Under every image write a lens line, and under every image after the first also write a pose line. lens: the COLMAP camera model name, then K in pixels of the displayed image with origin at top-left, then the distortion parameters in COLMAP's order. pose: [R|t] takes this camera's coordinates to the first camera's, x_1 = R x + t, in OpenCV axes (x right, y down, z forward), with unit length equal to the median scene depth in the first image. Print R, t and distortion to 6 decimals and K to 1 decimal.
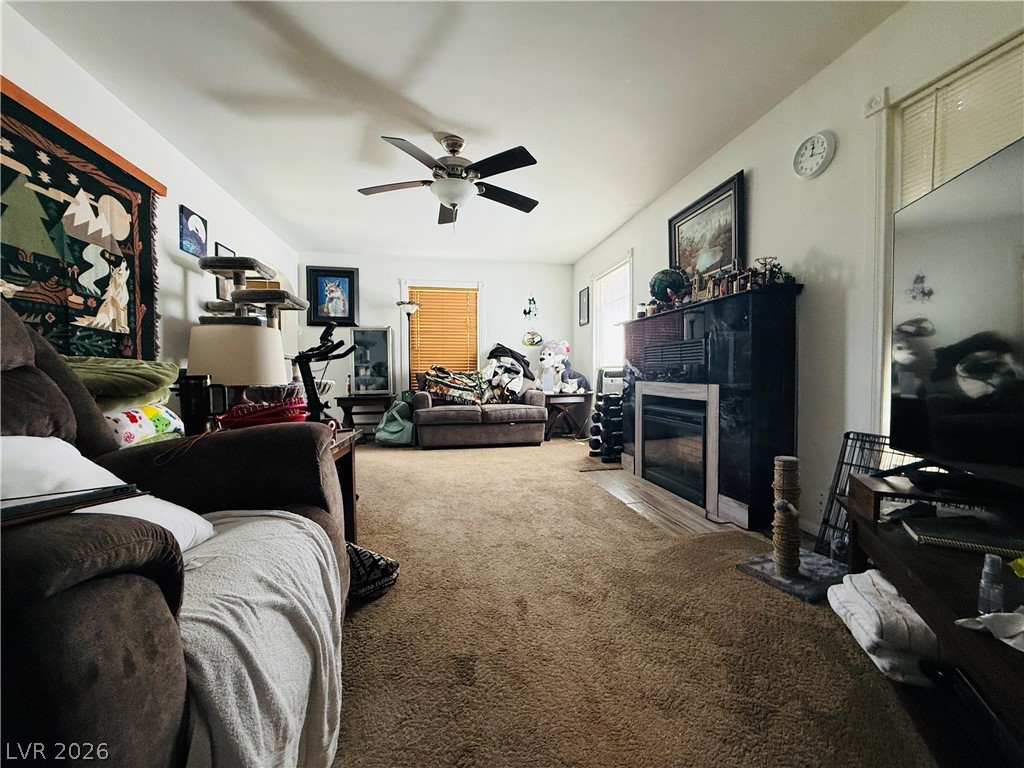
lens RADIAL K [[407.3, 0, 512.2], [0, 407.3, 381.1], [0, 0, 1]] dist [0.000182, -0.000505]
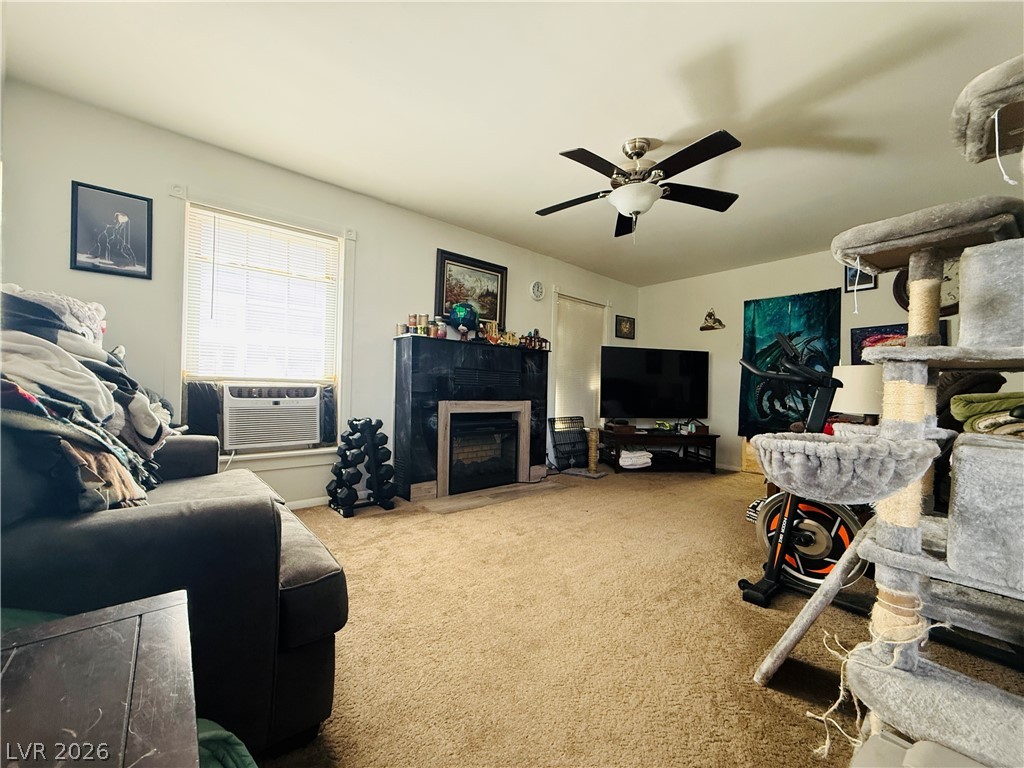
lens RADIAL K [[407.3, 0, 512.6], [0, 407.3, 387.8], [0, 0, 1]] dist [0.000182, -0.000505]
pose [[-0.507430, -0.008669, 0.861649, -0.782539], [-0.004842, 0.999962, 0.007209, -0.050498], [-0.861679, -0.000514, -0.507453, 1.684030]]
